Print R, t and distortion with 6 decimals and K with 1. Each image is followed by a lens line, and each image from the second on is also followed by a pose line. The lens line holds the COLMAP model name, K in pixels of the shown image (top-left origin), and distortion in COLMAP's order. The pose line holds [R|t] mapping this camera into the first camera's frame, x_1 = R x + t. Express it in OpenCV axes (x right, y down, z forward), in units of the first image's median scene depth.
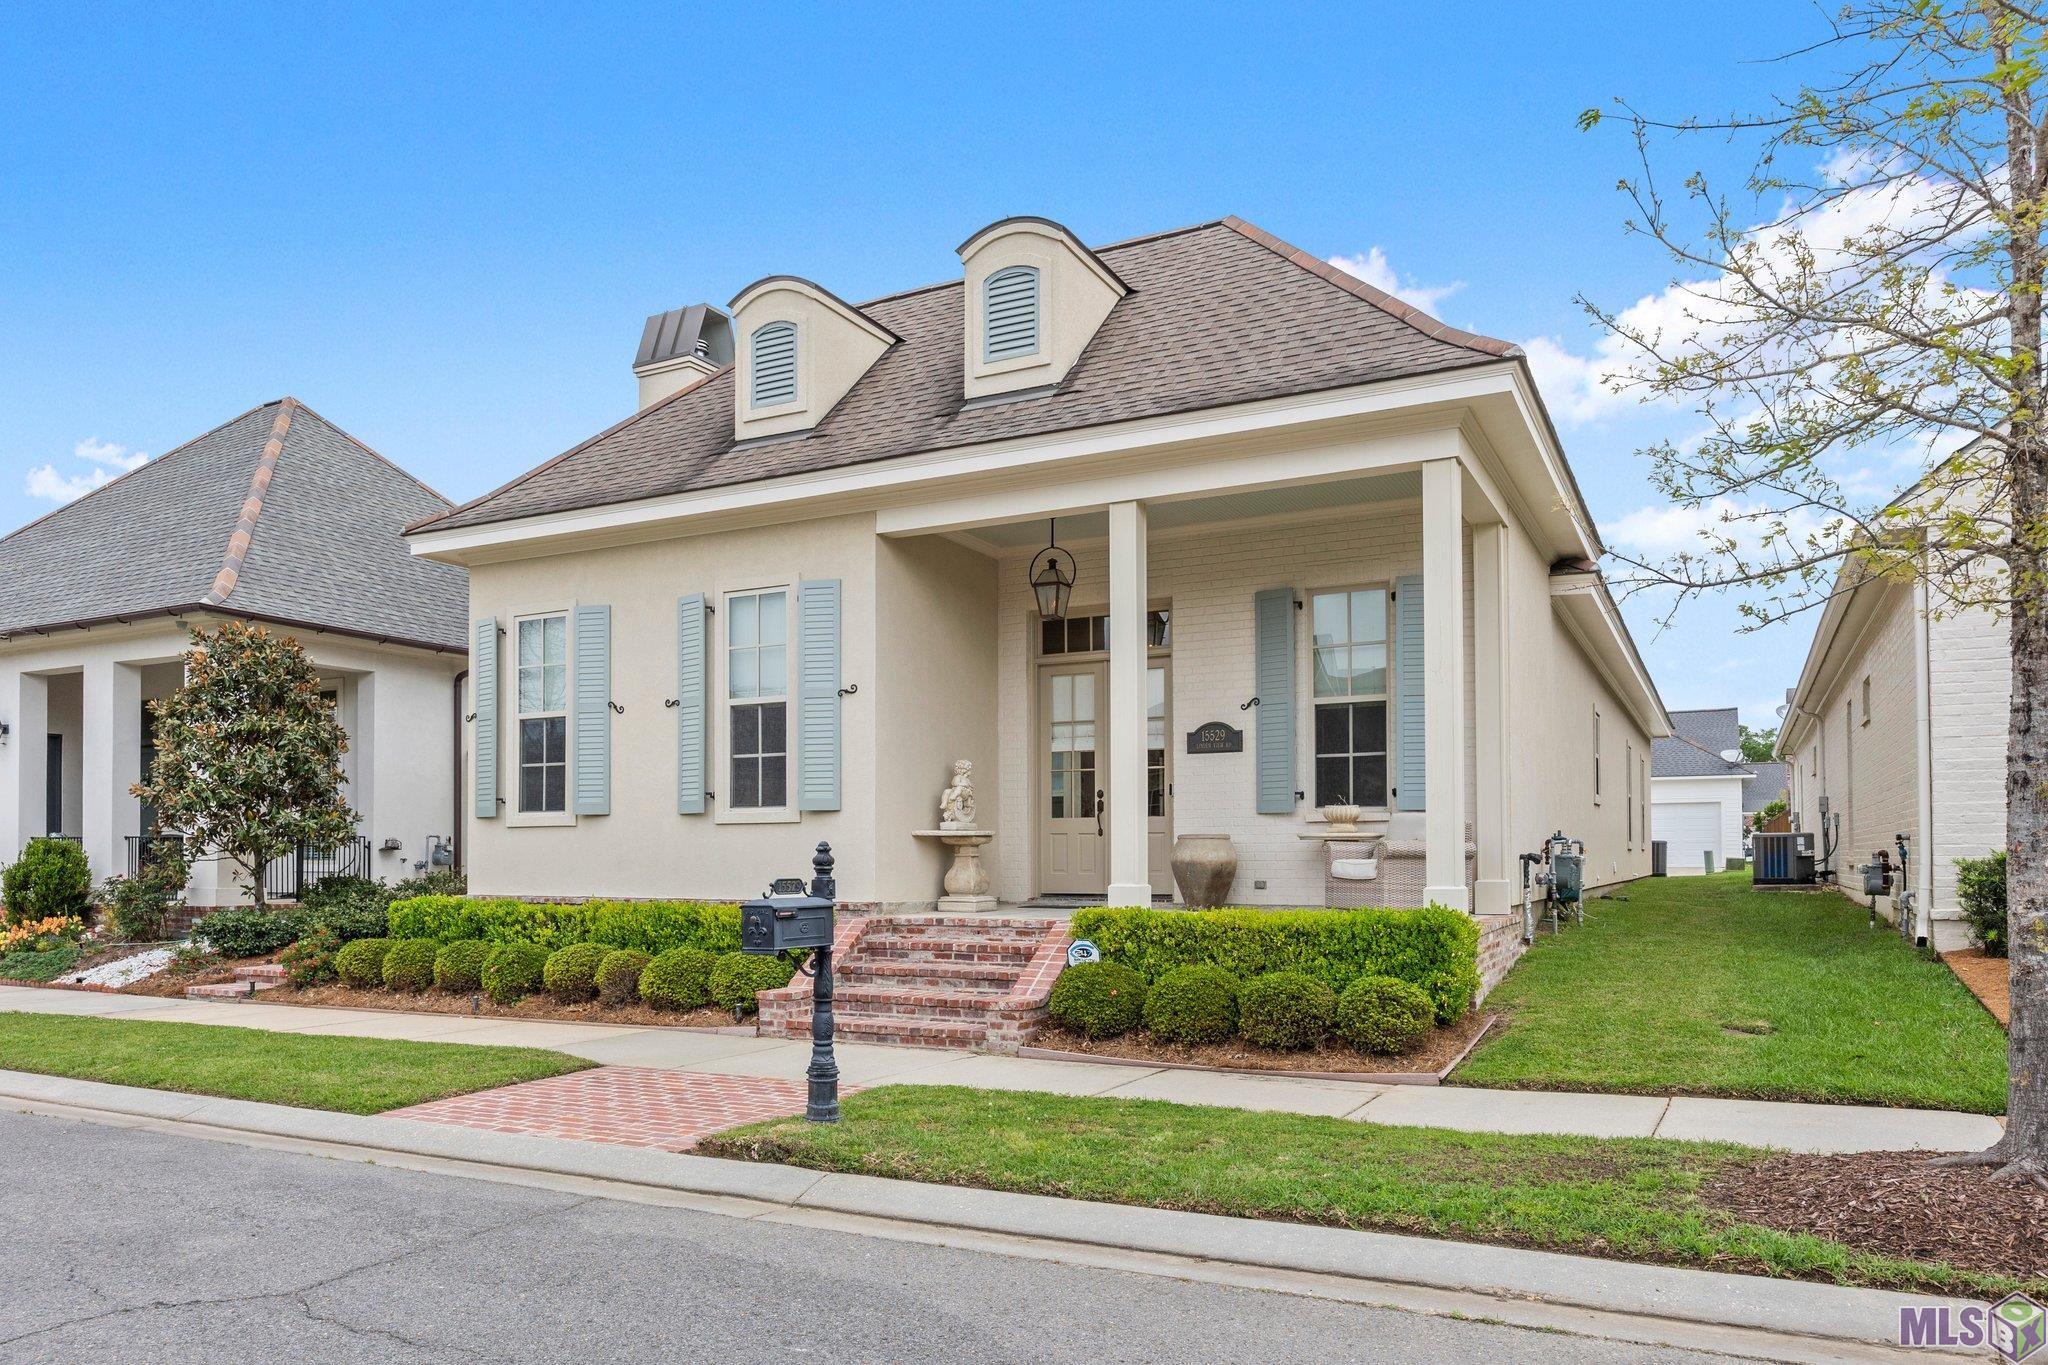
lens RADIAL K [[1349.4, 0, 1024.3], [0, 1349.4, 679.3], [0, 0, 1]] dist [-0.007776, -0.003743]
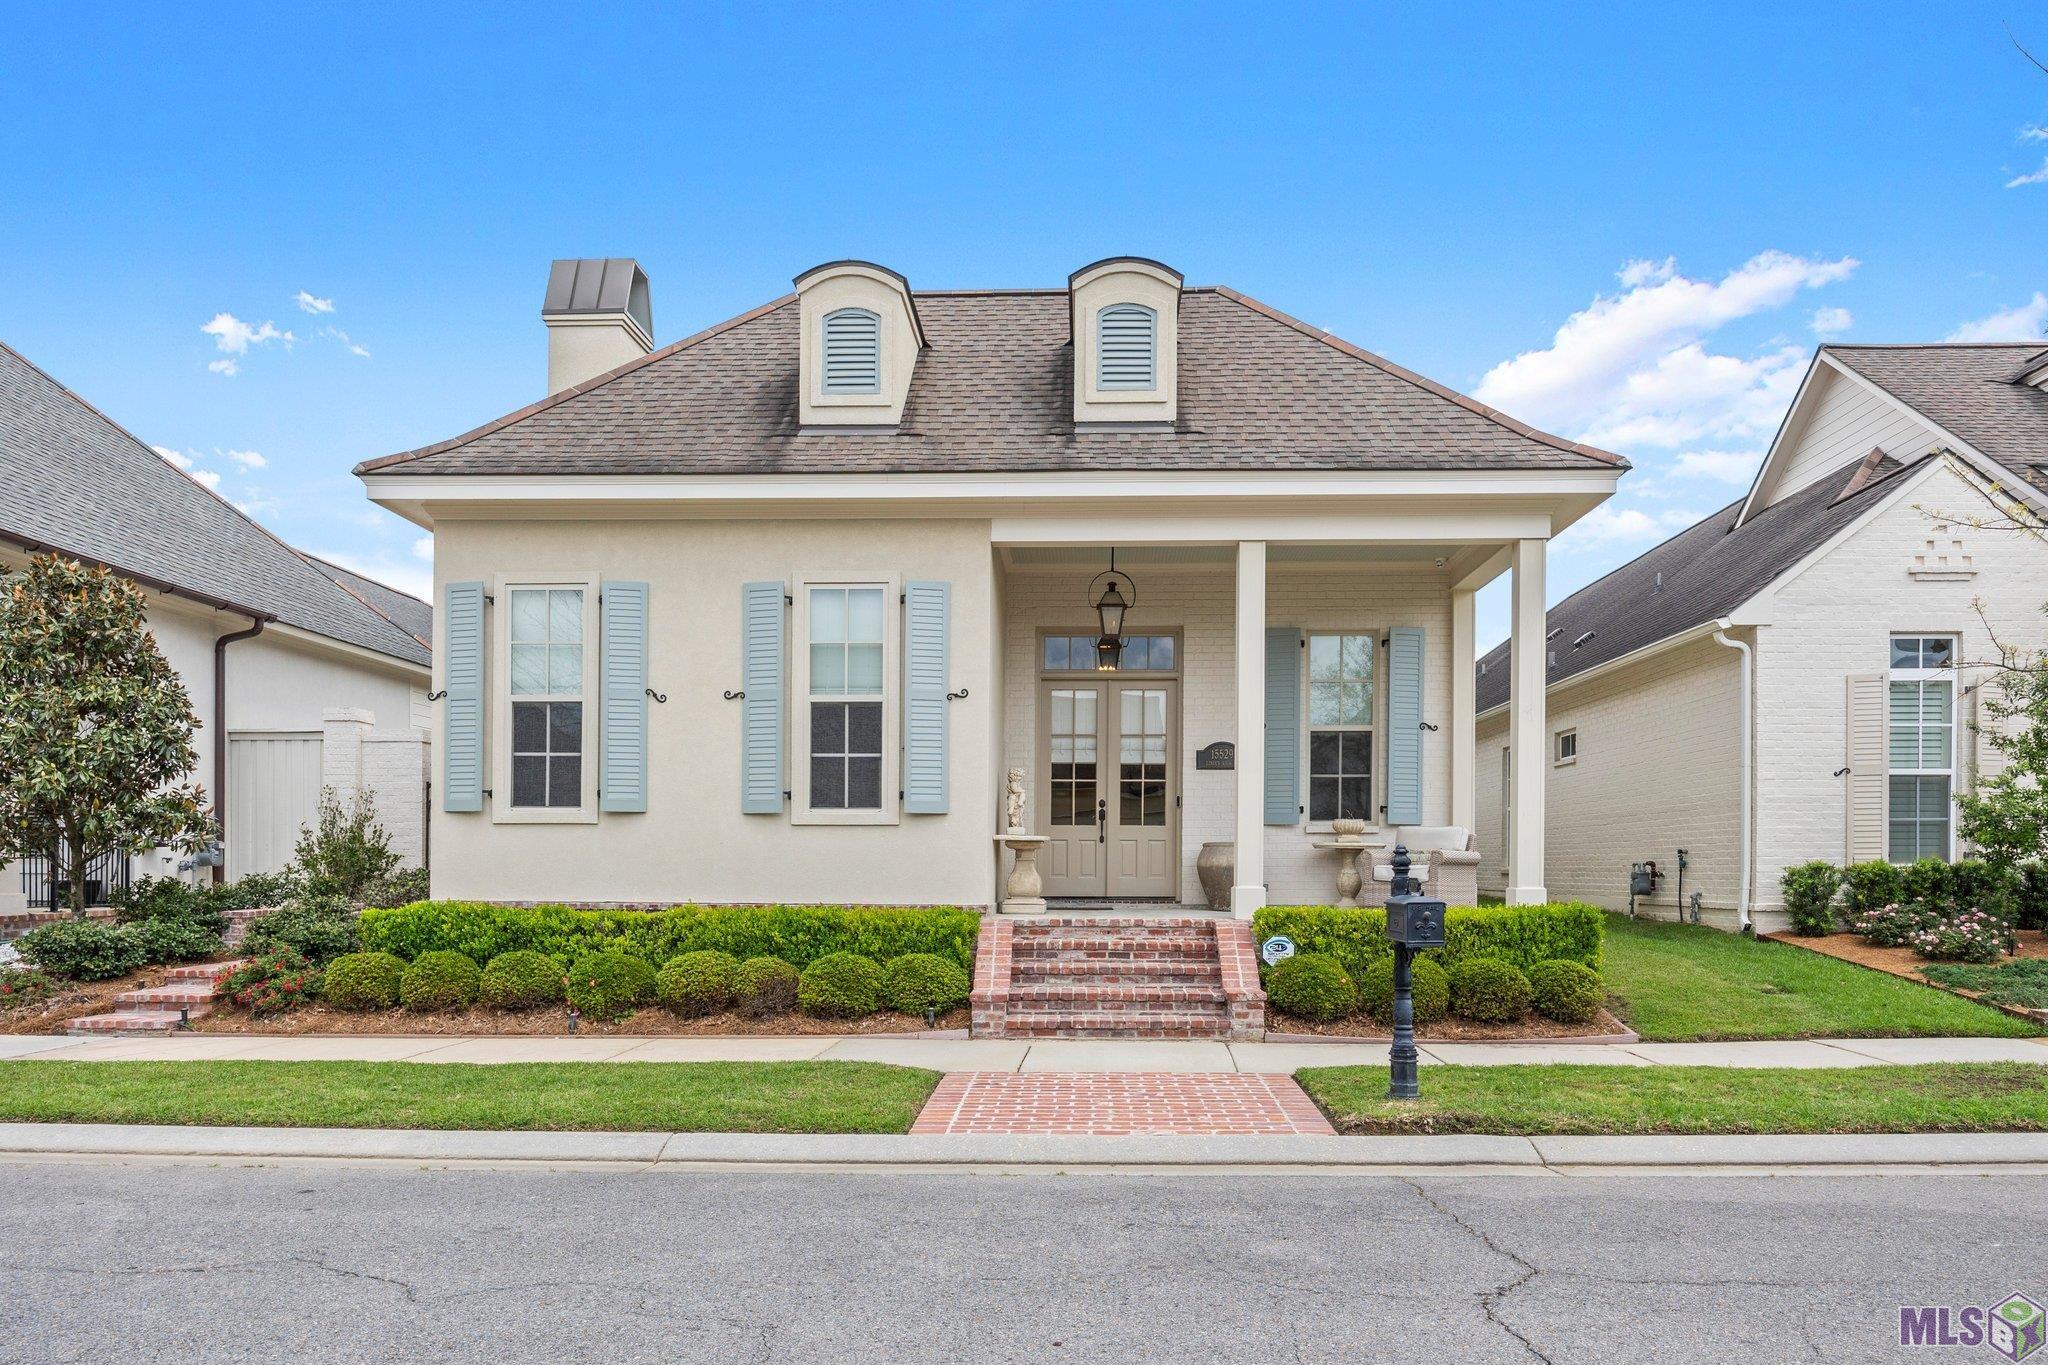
lens RADIAL K [[1308.8, 0, 1020.5], [0, 1308.8, 717.6], [0, 0, 1]] dist [-0.015168, -0.000154]
pose [[0.903968, 0.053702, 0.424215, -0.489486], [-0.061408, 0.998103, 0.004504, 0.017663], [-0.423168, -0.030122, 0.905550, 0.096893]]
